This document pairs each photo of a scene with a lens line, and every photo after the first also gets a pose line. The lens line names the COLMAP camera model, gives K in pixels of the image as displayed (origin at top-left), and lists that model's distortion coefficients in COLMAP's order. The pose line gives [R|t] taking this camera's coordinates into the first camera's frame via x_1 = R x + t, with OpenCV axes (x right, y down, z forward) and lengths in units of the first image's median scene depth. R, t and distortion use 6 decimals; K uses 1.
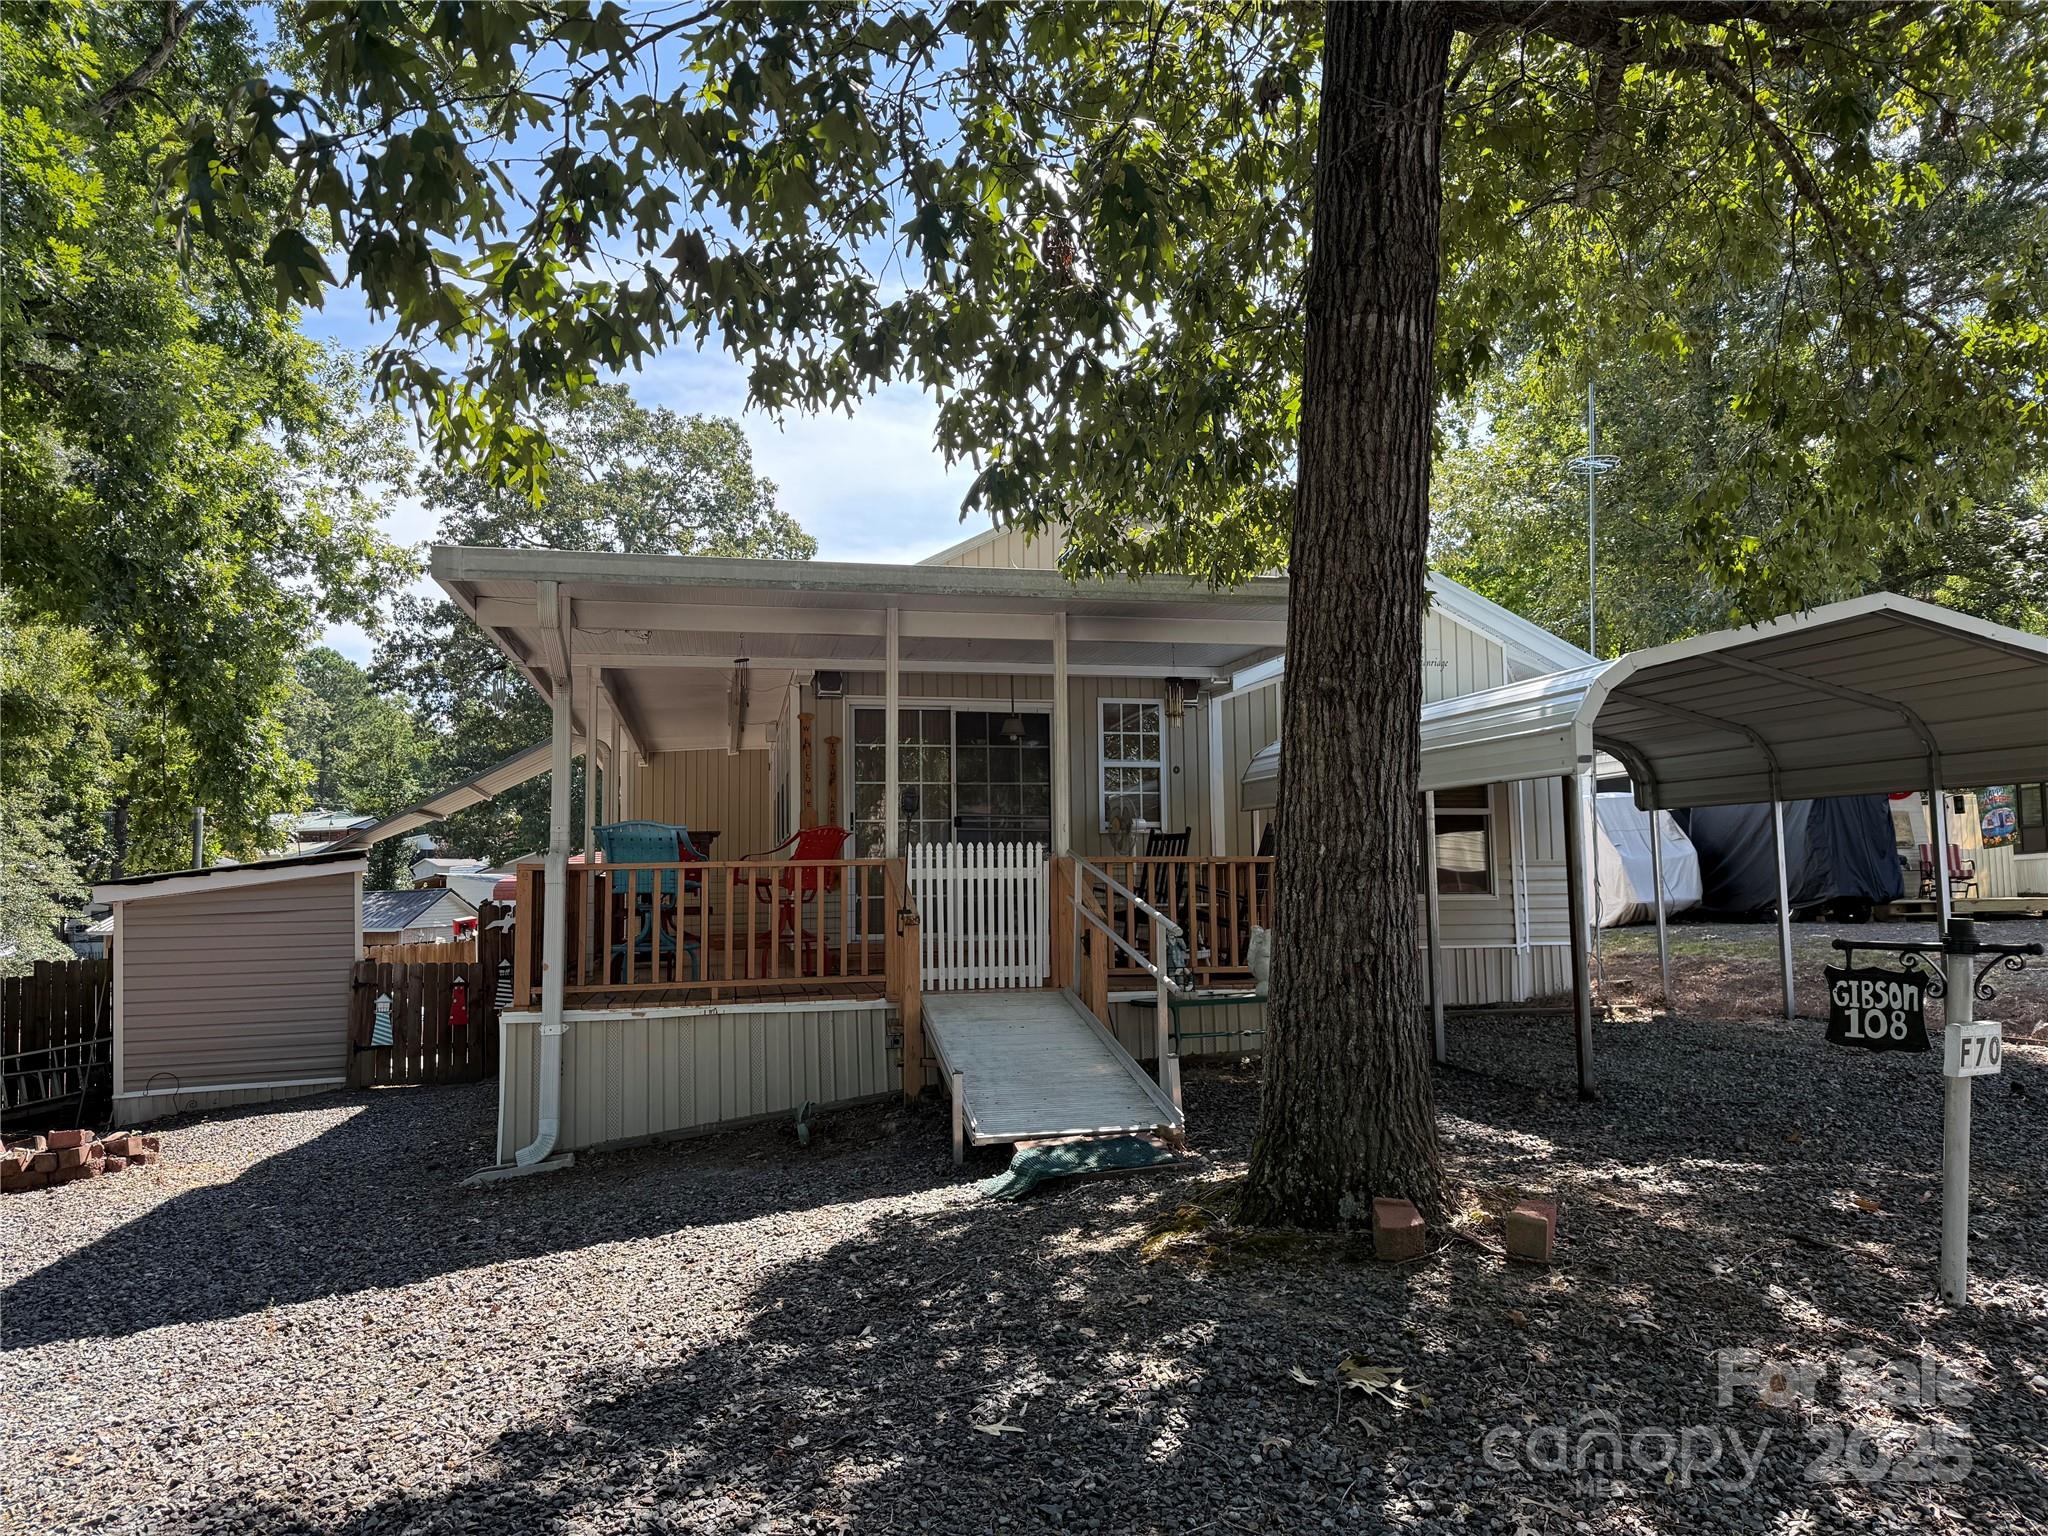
lens RADIAL K [[1445.3, 0, 1031.3], [0, 1445.3, 767.2], [0, 0, 1]] dist [0.022700, -0.031697]
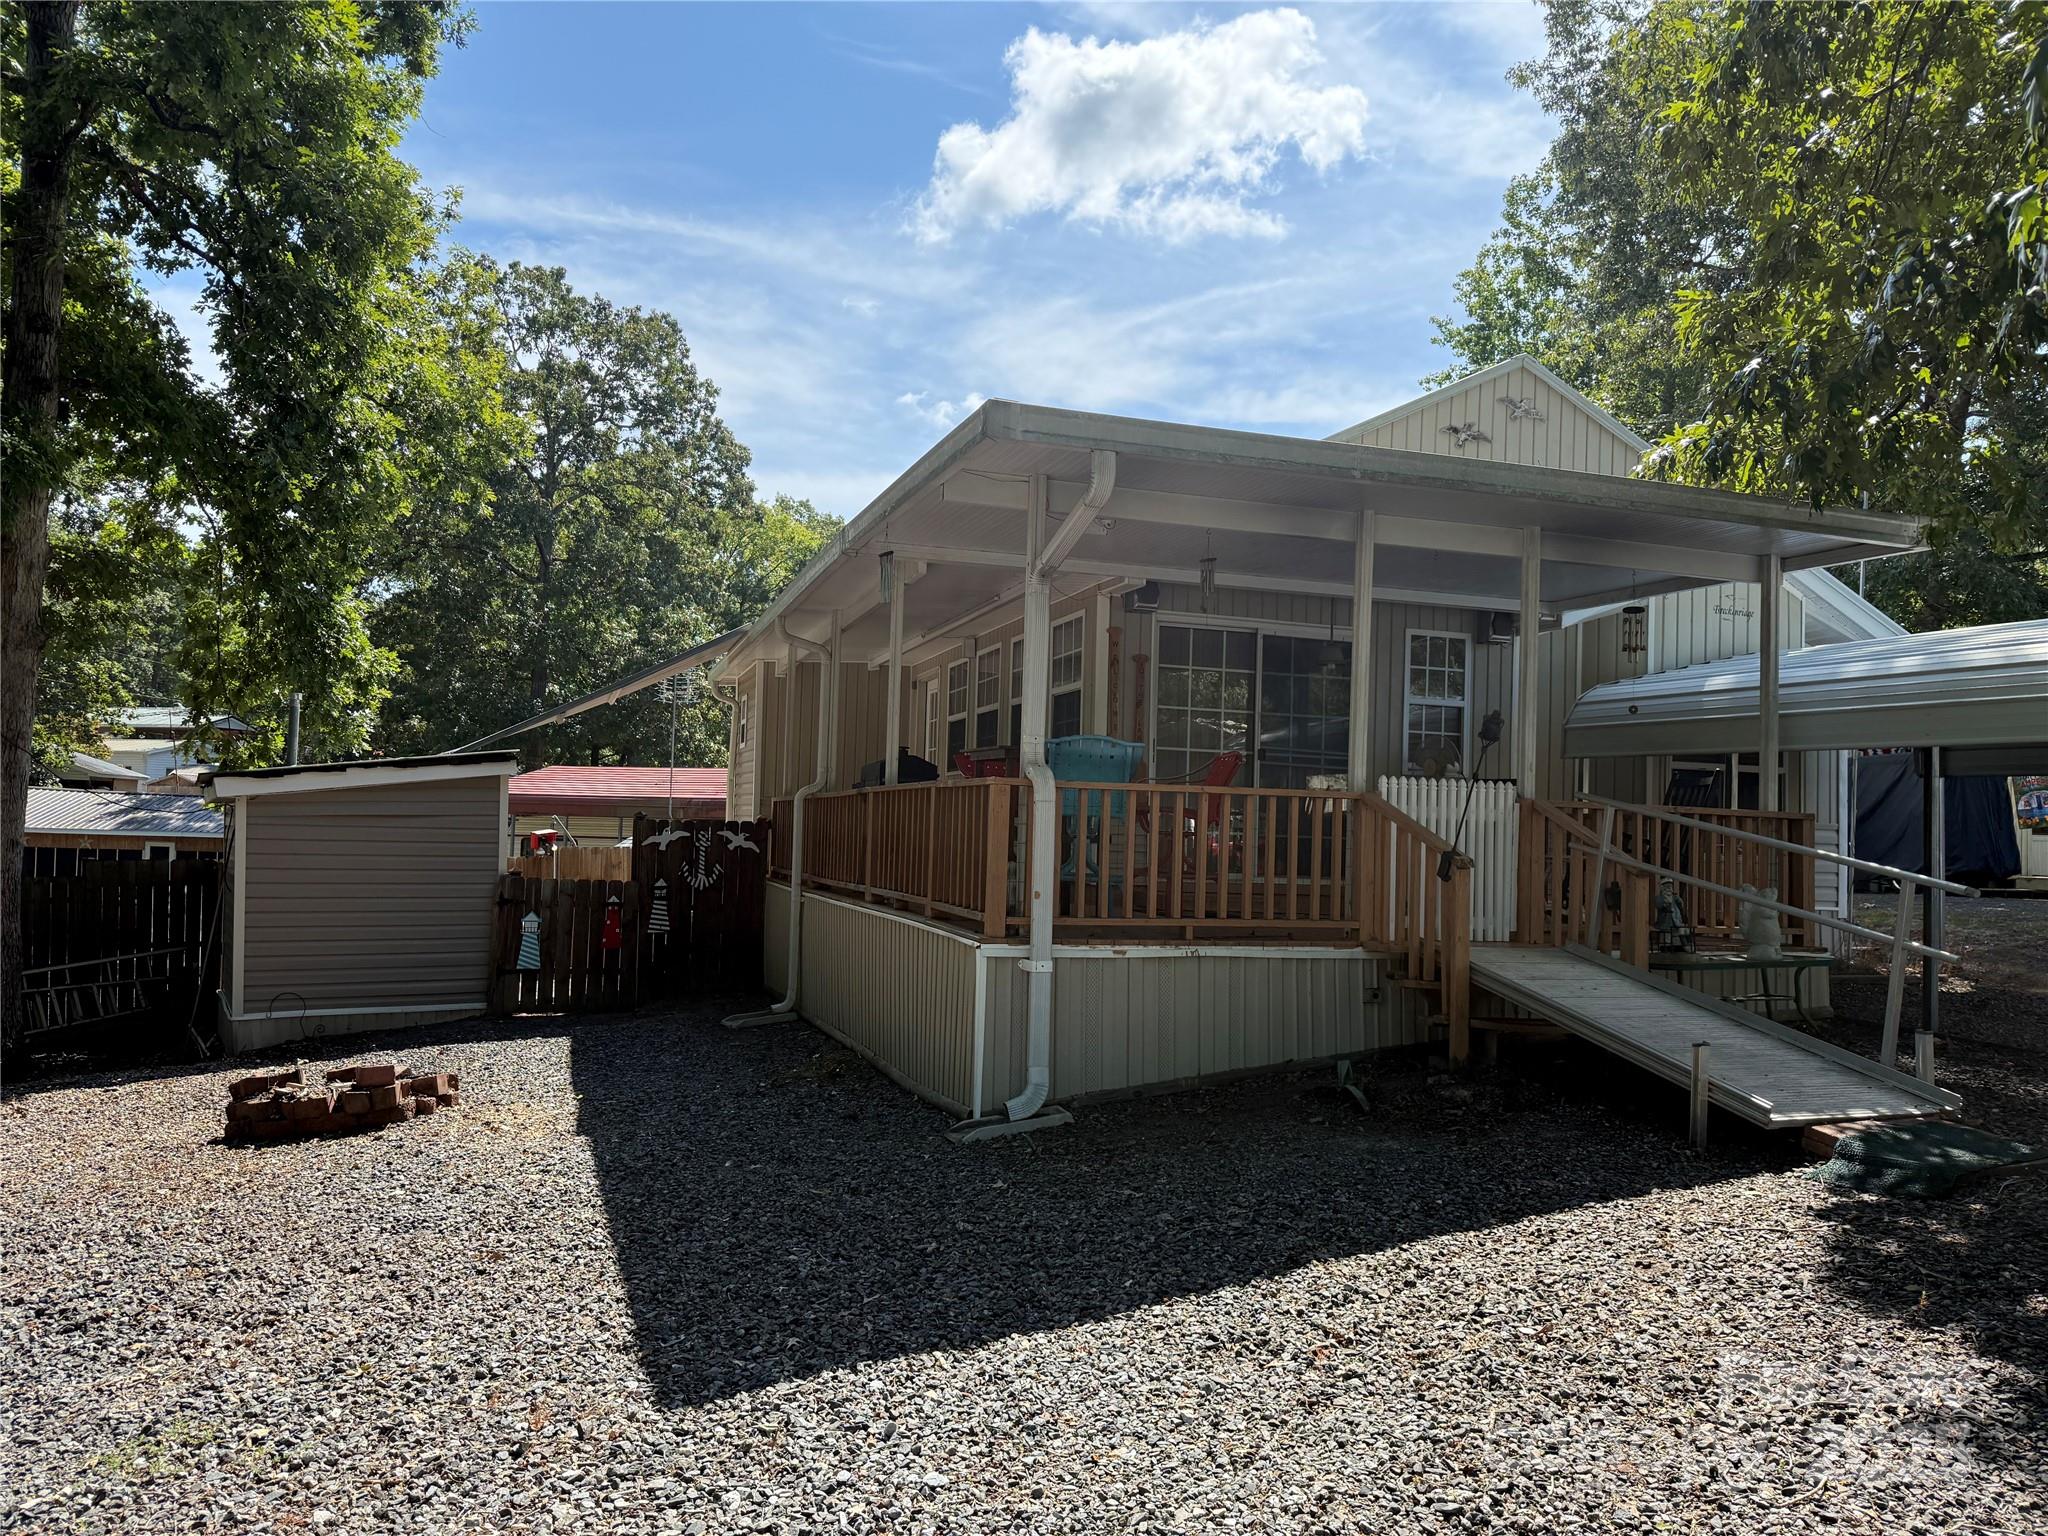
lens RADIAL K [[1445.3, 0, 1029.2], [0, 1445.3, 764.3], [0, 0, 1]] dist [0.022700, -0.031697]
pose [[0.991987, 0.049263, 0.116344, -0.249928], [-0.053928, 0.997848, 0.037293, 0.014761], [-0.114256, -0.043269, 0.992509, 0.078049]]
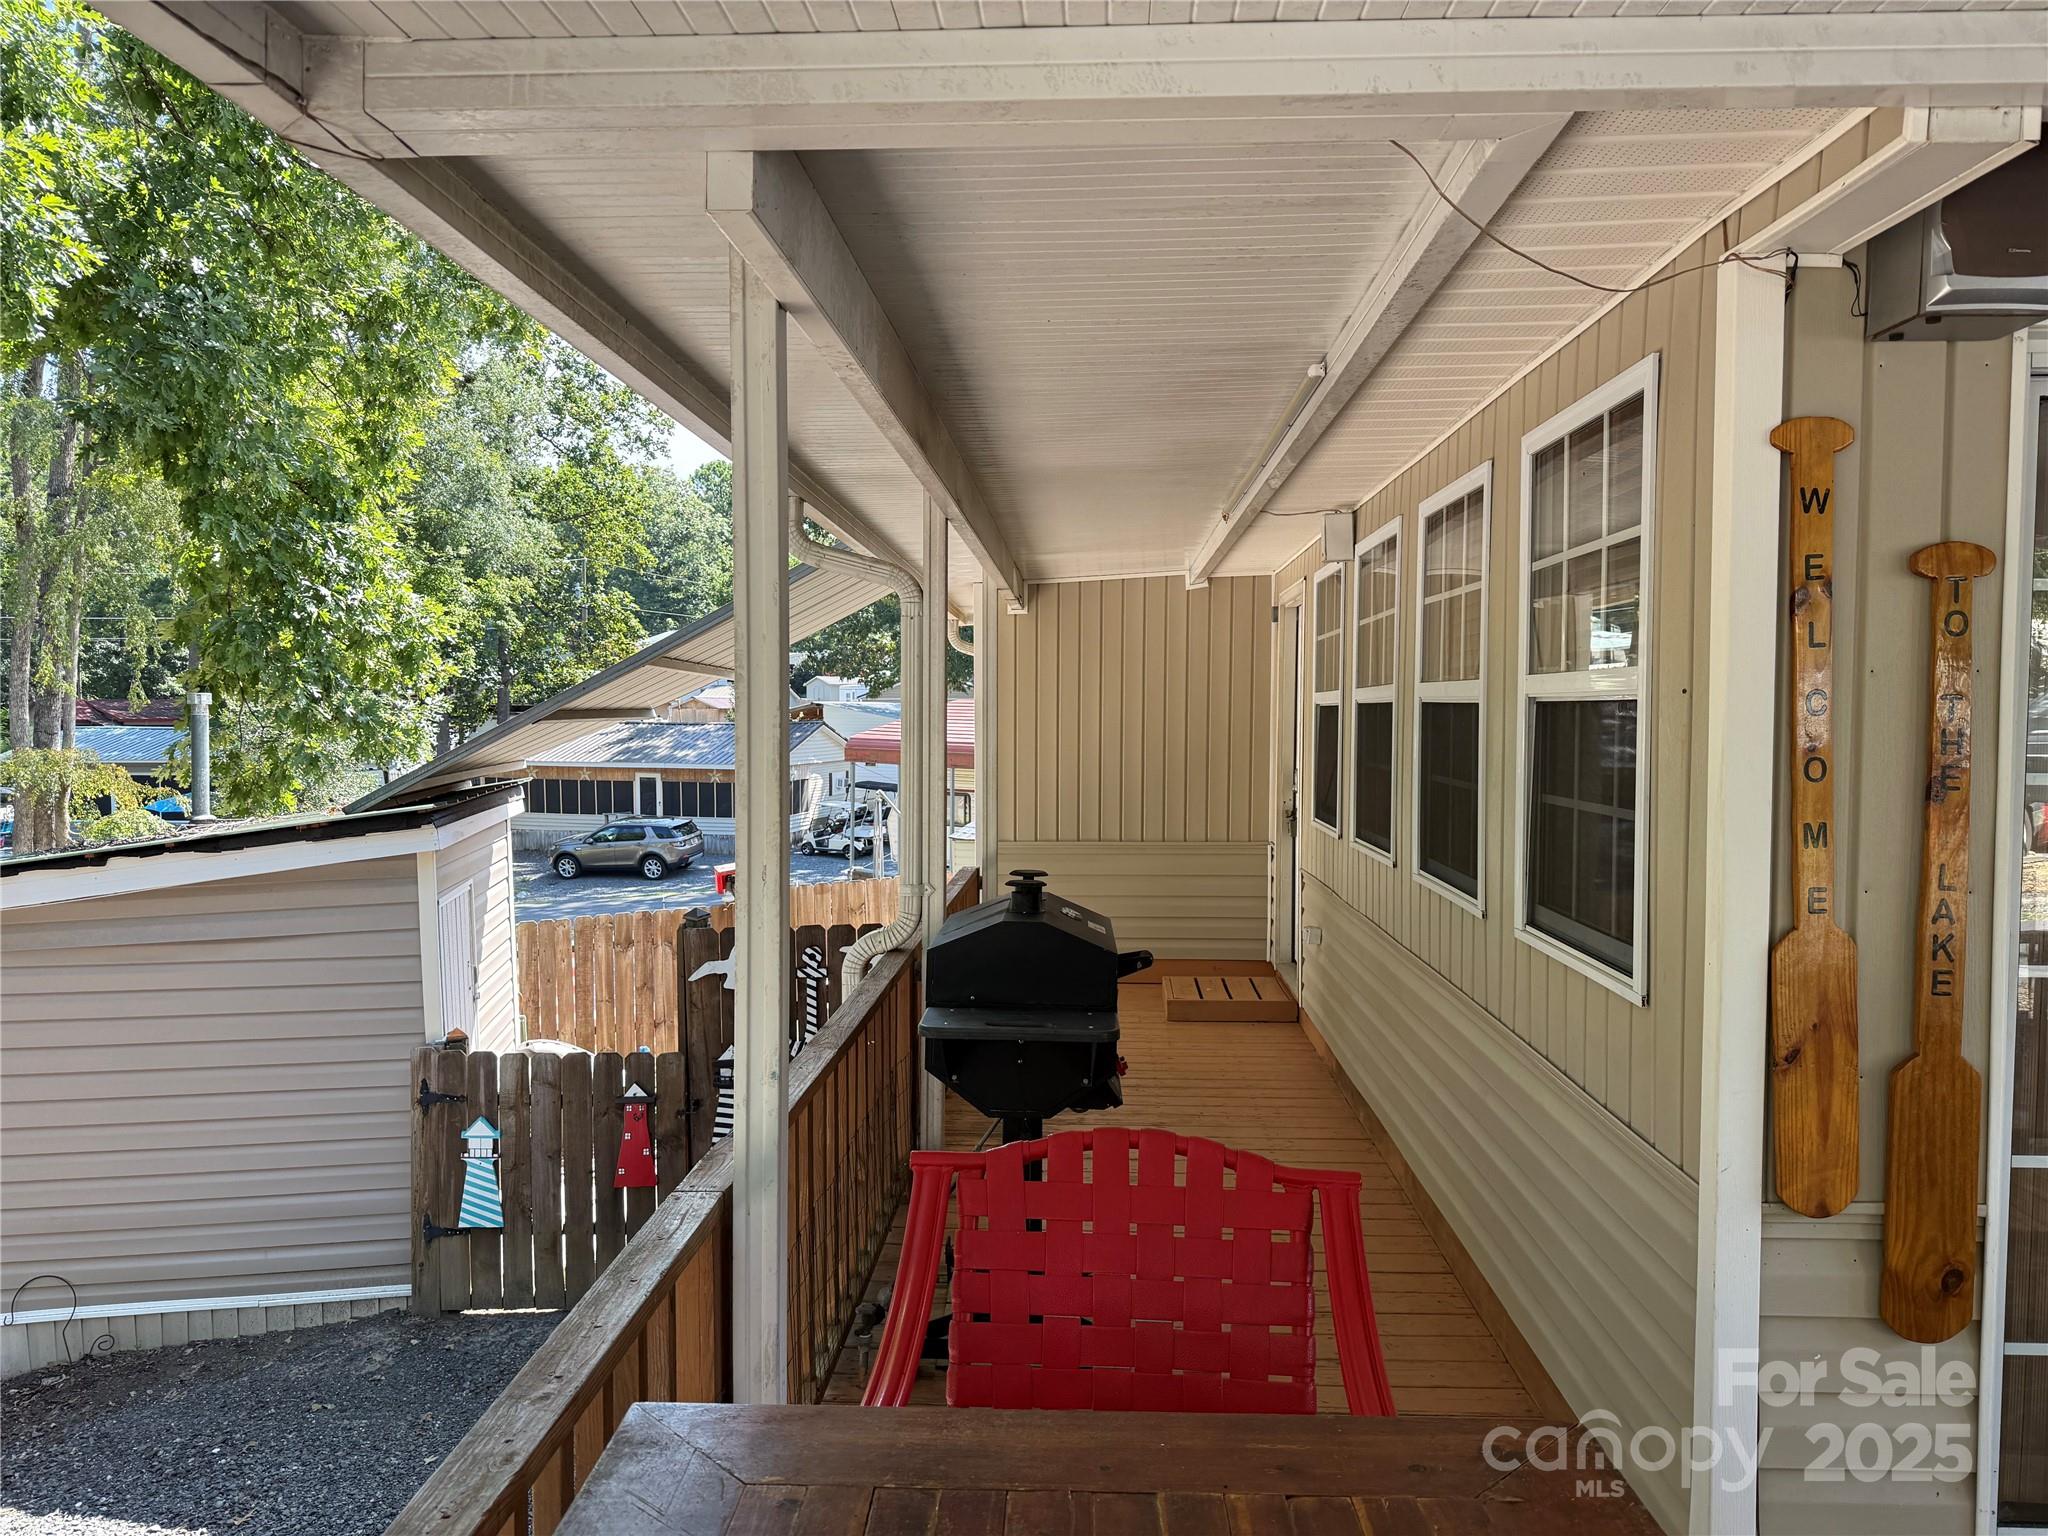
lens RADIAL K [[1418.7, 0, 1021.5], [0, 1418.7, 760.8], [0, 0, 1]] dist [0.010438, 0.004299]
pose [[0.965023, 0.027089, -0.260762, -0.166088], [0.007099, 0.991583, 0.129281, -0.013514], [0.262070, -0.126610, 0.956708, 0.629116]]
